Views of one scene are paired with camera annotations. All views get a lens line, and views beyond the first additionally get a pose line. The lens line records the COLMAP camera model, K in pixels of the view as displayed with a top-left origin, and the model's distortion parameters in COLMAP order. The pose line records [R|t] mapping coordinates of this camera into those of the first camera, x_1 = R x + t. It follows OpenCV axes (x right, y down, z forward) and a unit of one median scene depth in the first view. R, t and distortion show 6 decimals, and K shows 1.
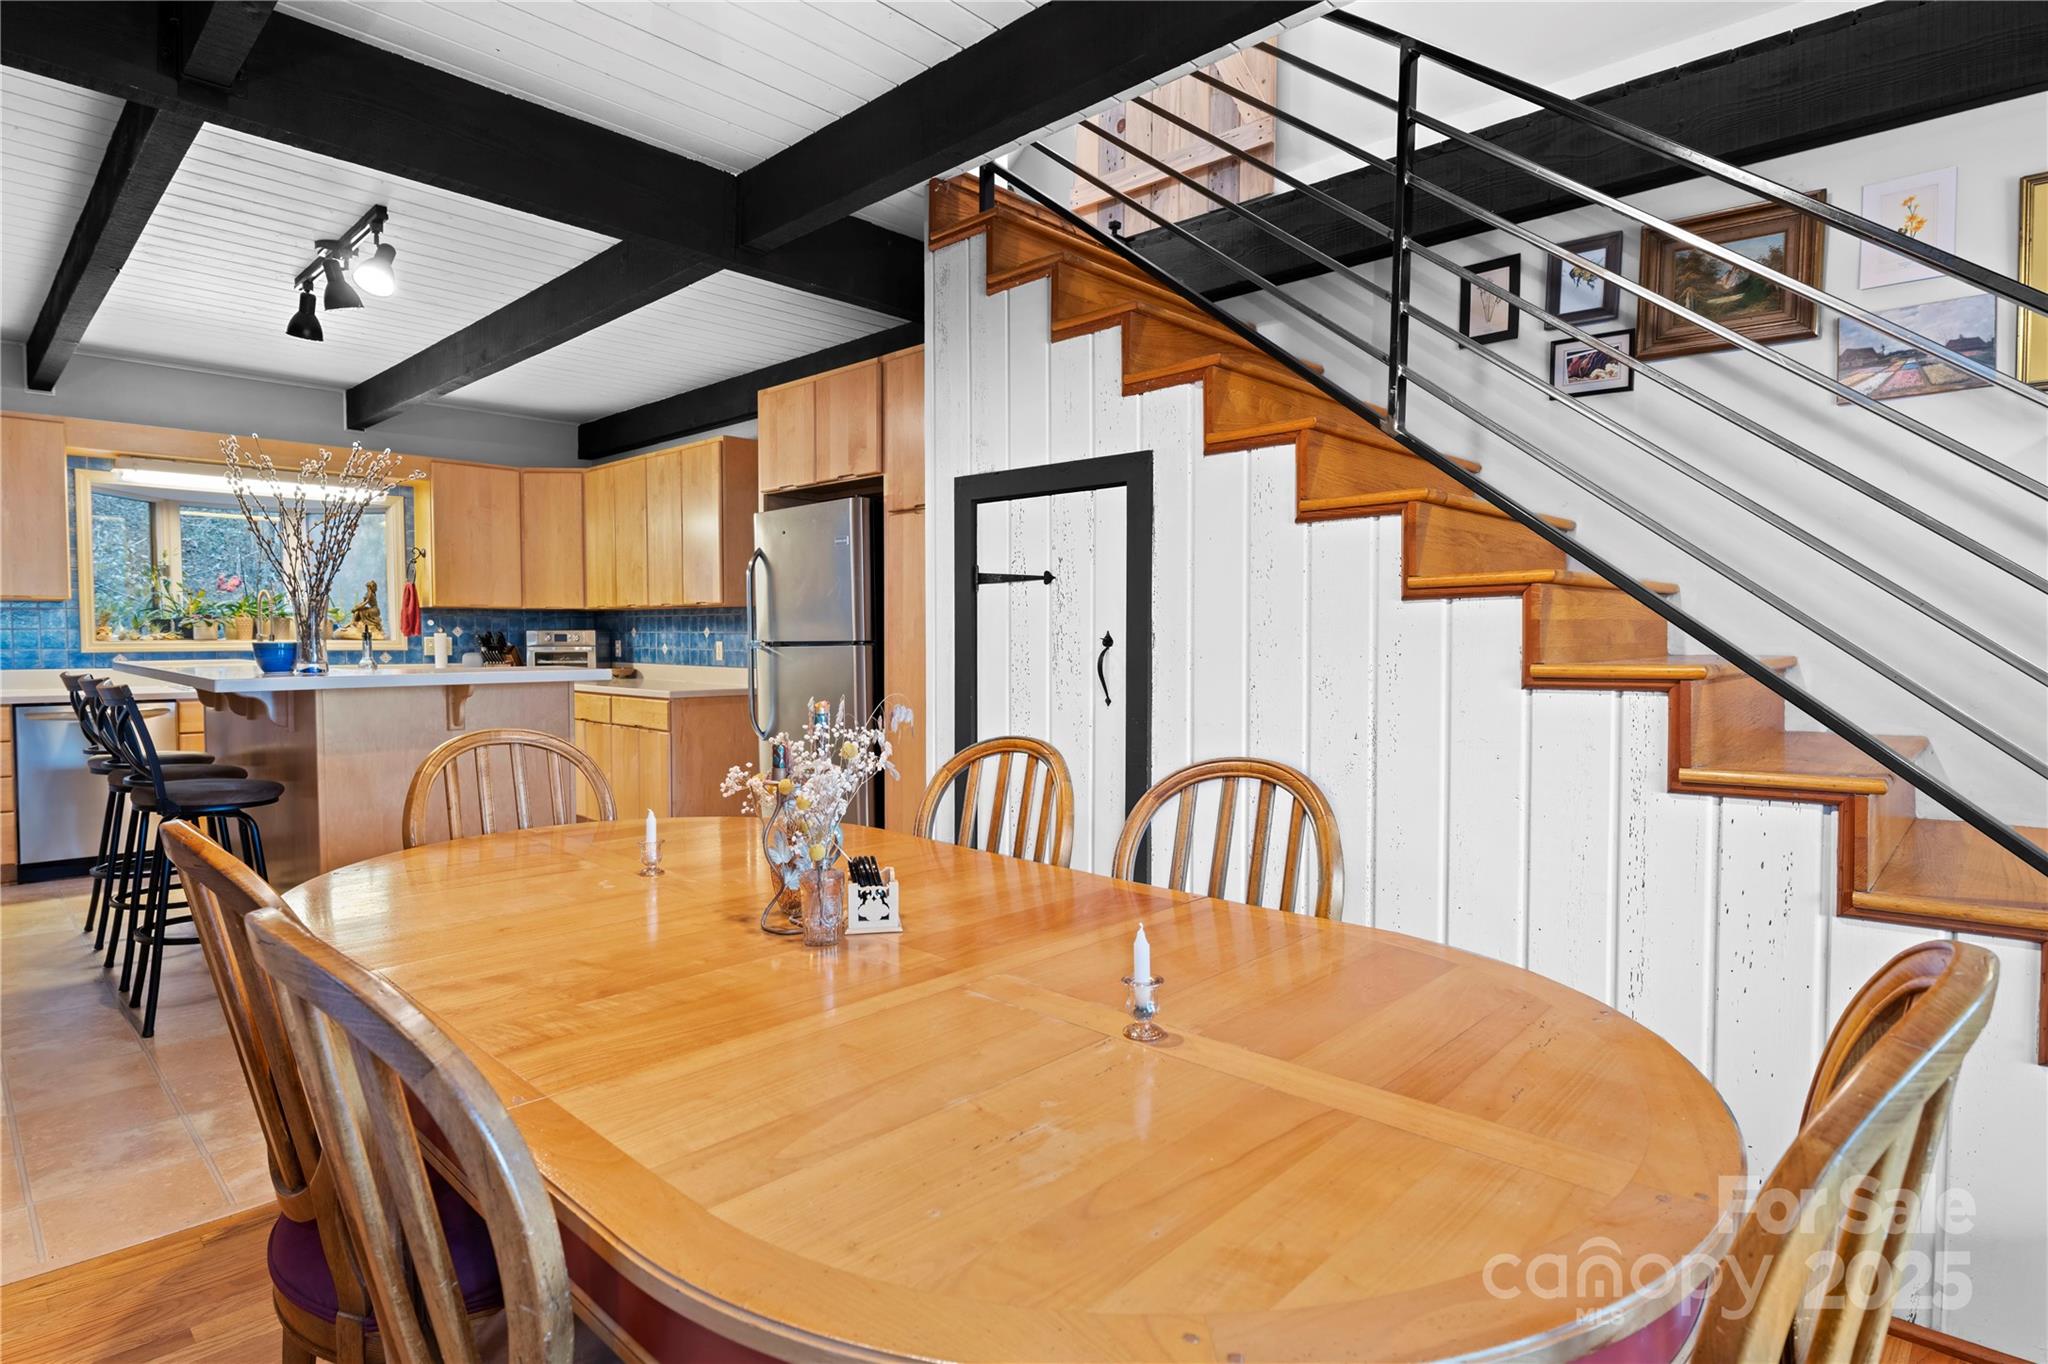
lens RADIAL K [[1079.1, 0, 1026.4], [0, 1079.1, 681.4], [0, 0, 1]] dist [-0.004677, -0.000937]
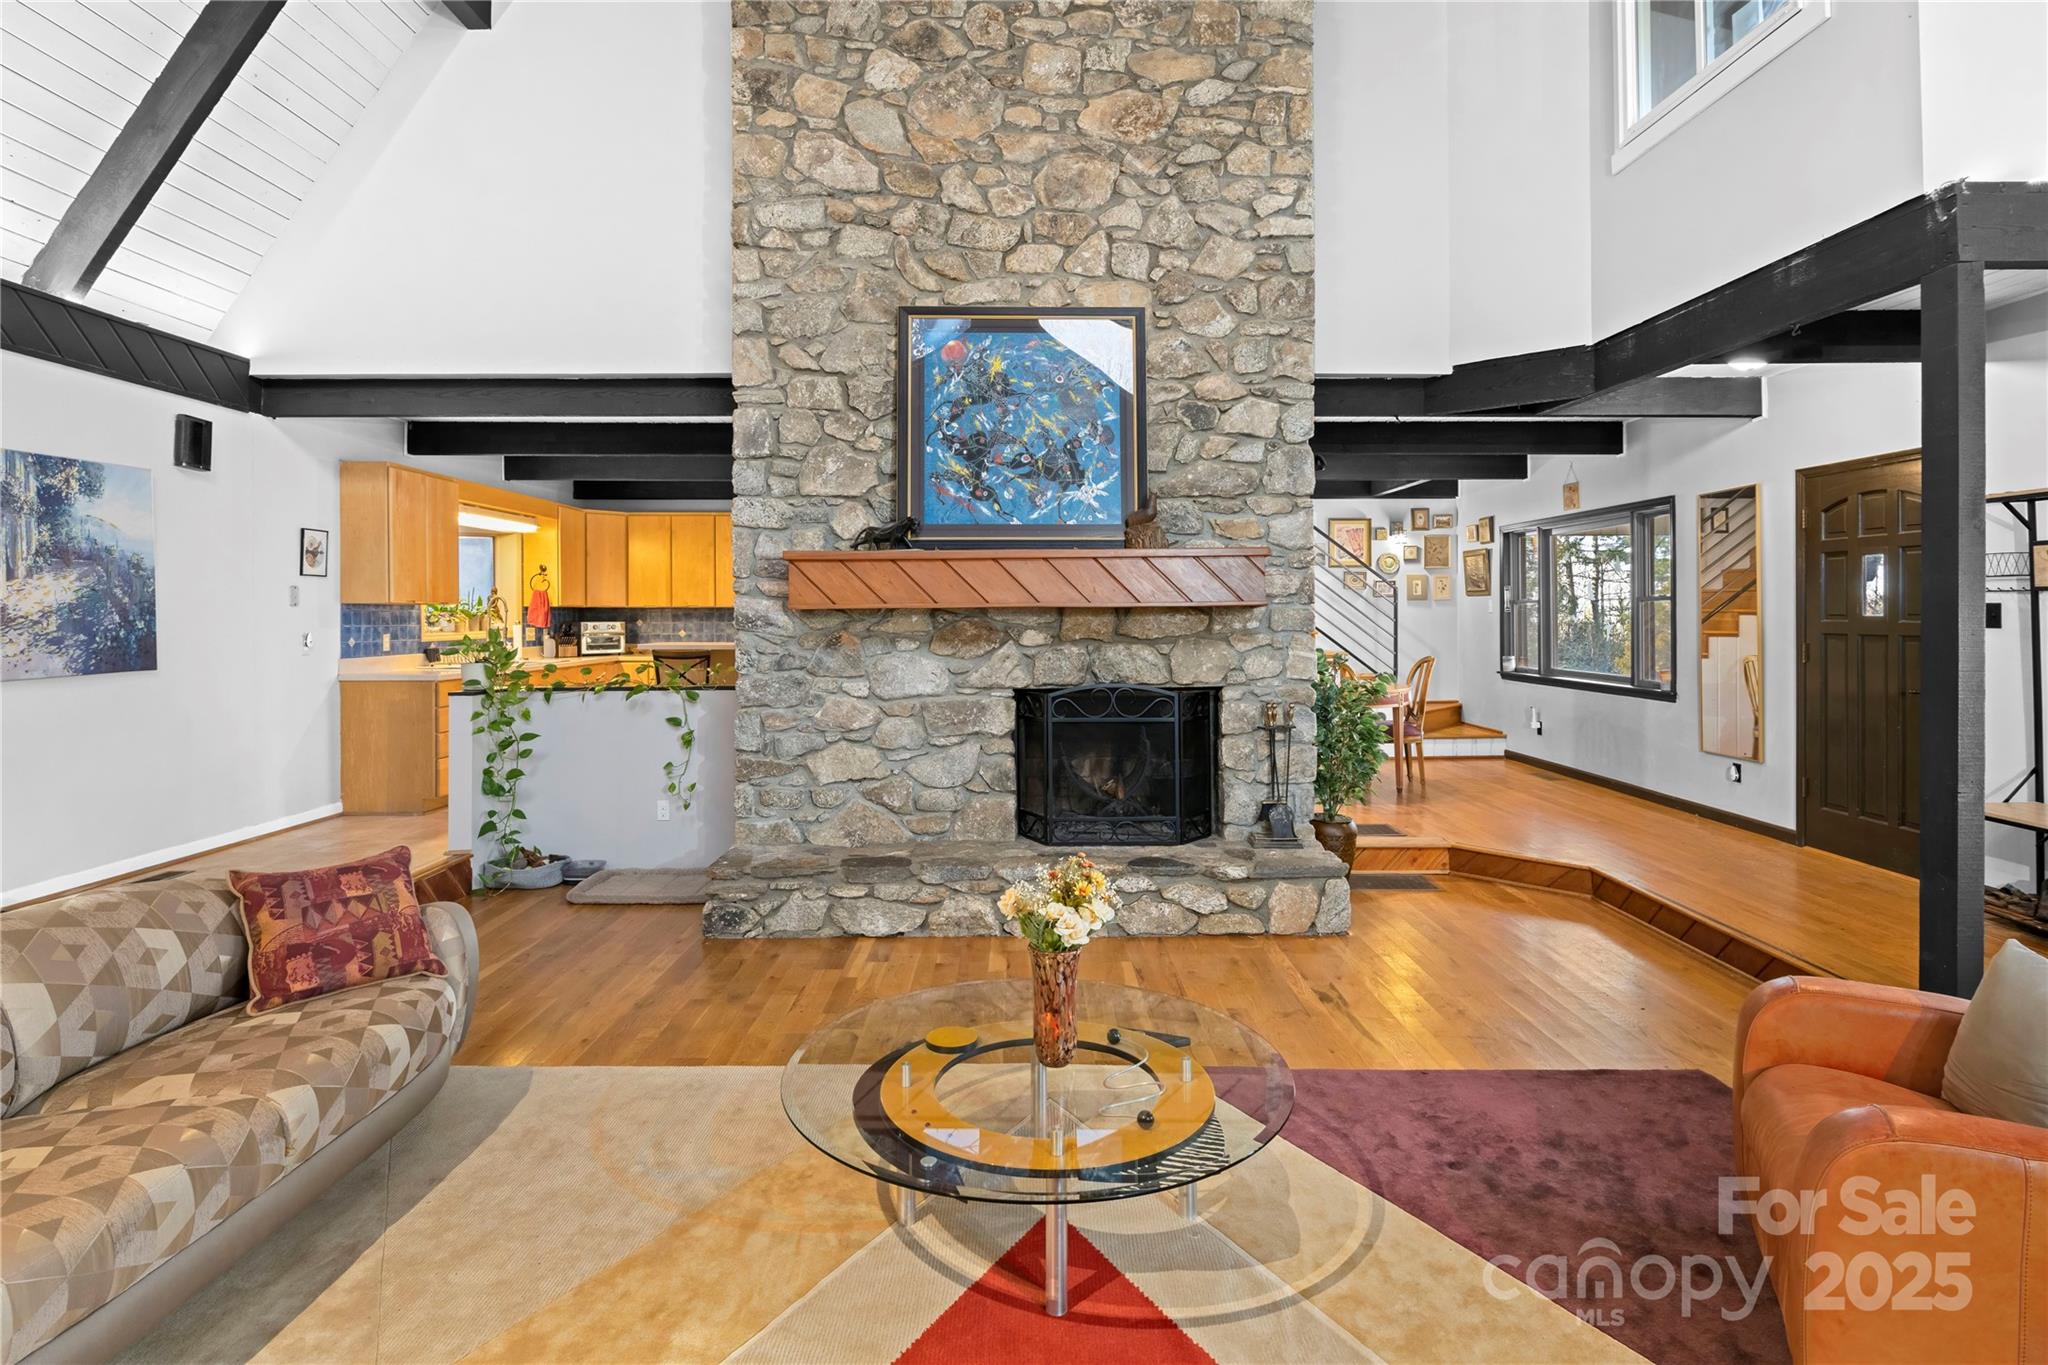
lens RADIAL K [[1041.9, 0, 1037.0], [0, 1041.9, 613.2], [0, 0, 1]] dist [0.003454, -0.008207]
pose [[0.714629, -0.001774, 0.699501, -1.043376], [0.031434, 0.999068, -0.029580, 0.000618], [-0.698797, 0.043126, 0.714019, -0.421930]]
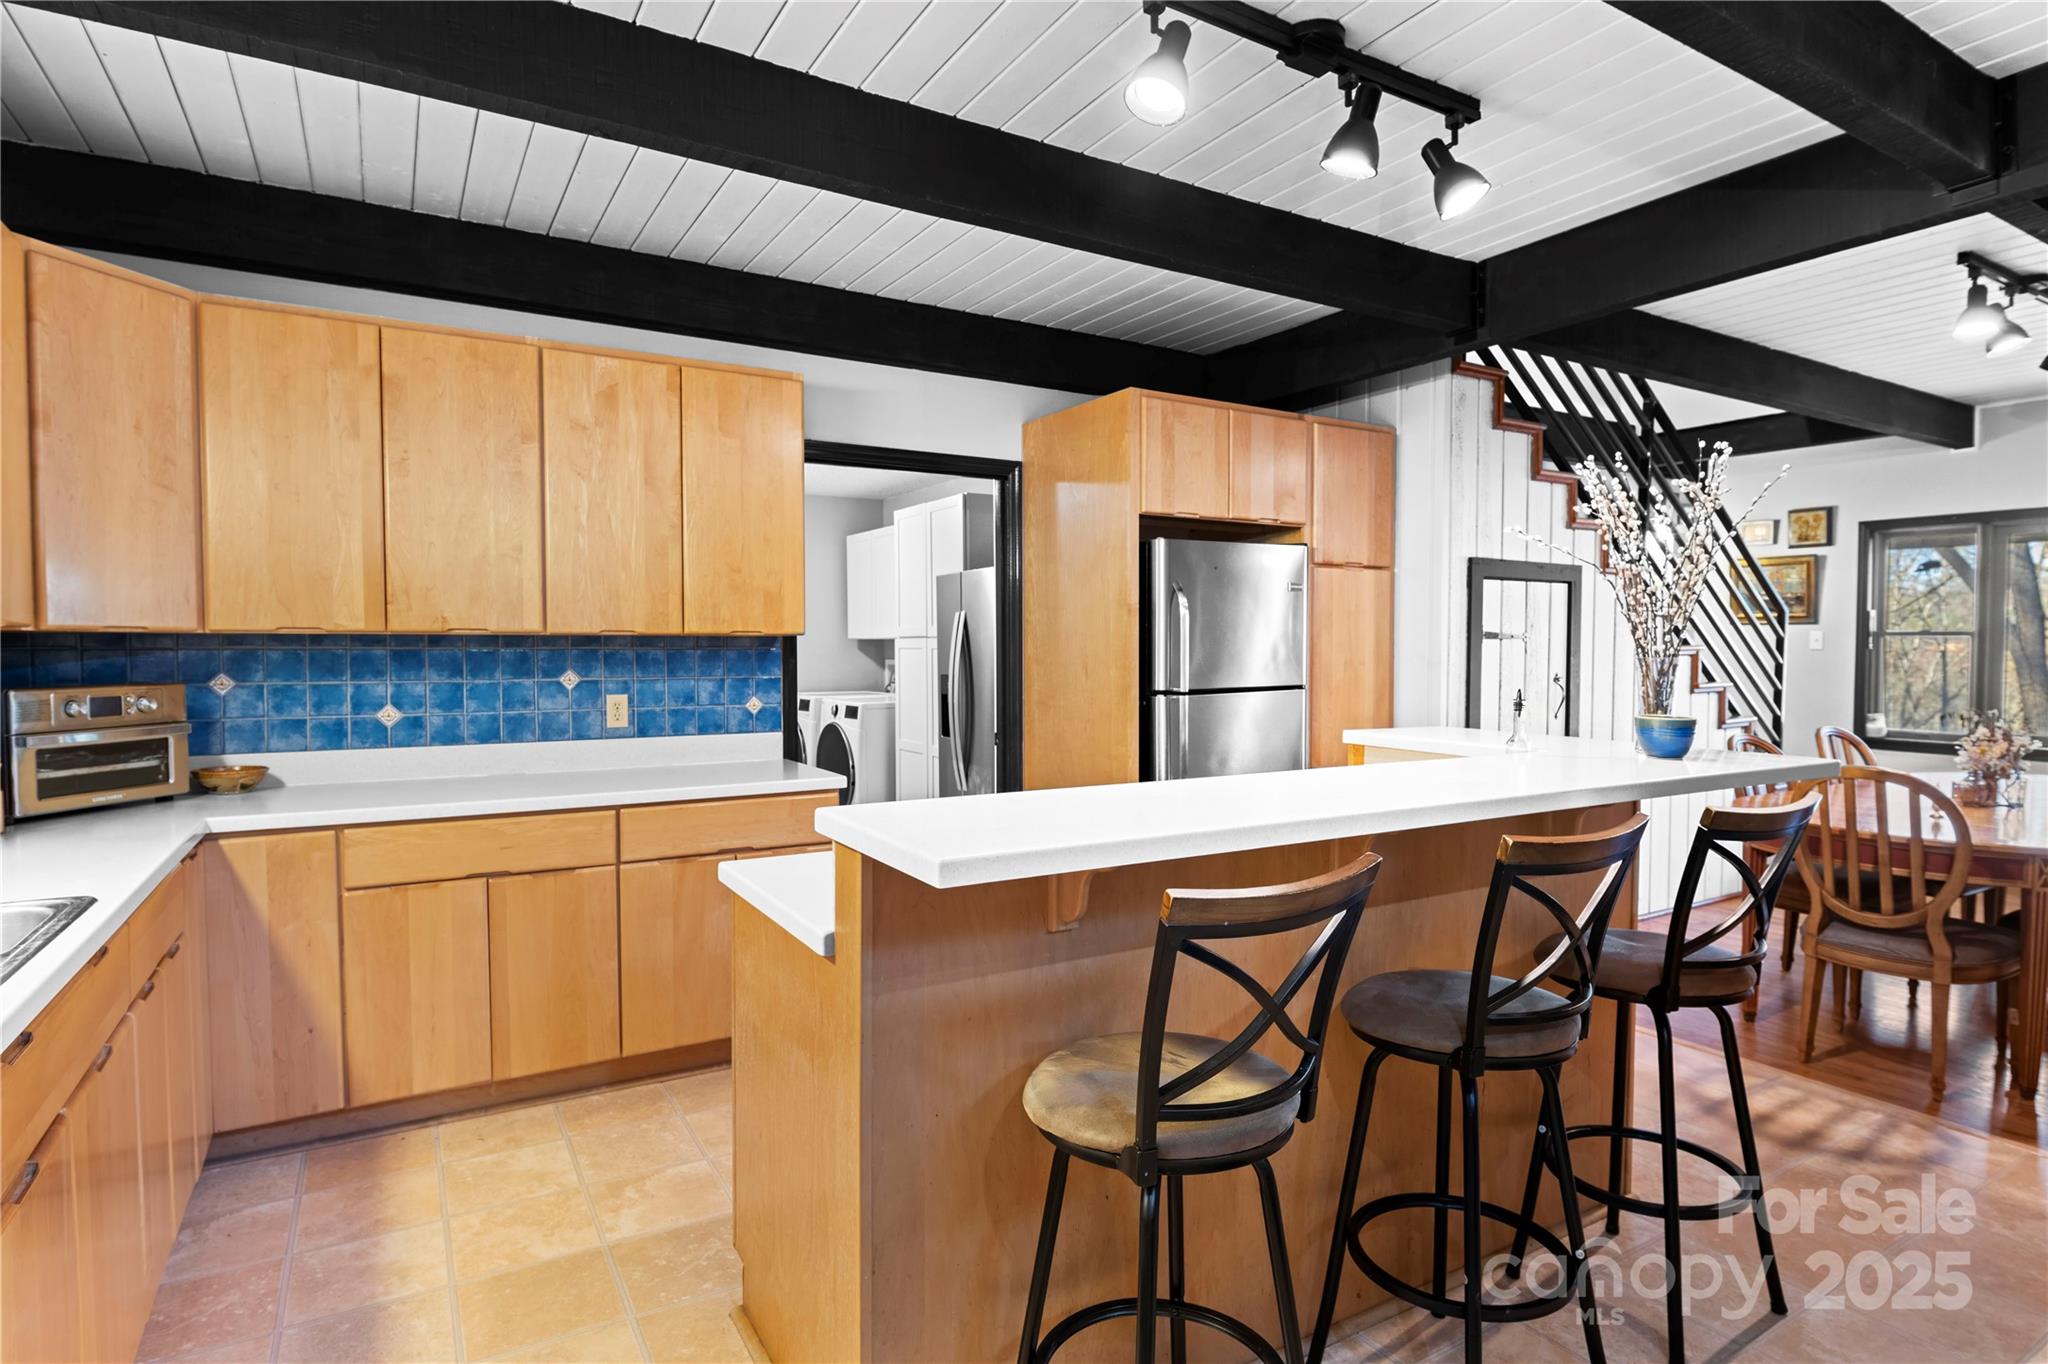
lens RADIAL K [[1079.1, 0, 1062.1], [0, 1079.1, 673.7], [0, 0, 1]] dist [-0.004677, -0.000937]
pose [[0.241098, -0.032378, 0.969960, -0.756237], [0.038097, 0.998989, 0.023878, -0.050683], [-0.969753, 0.031196, 0.242088, 0.606327]]
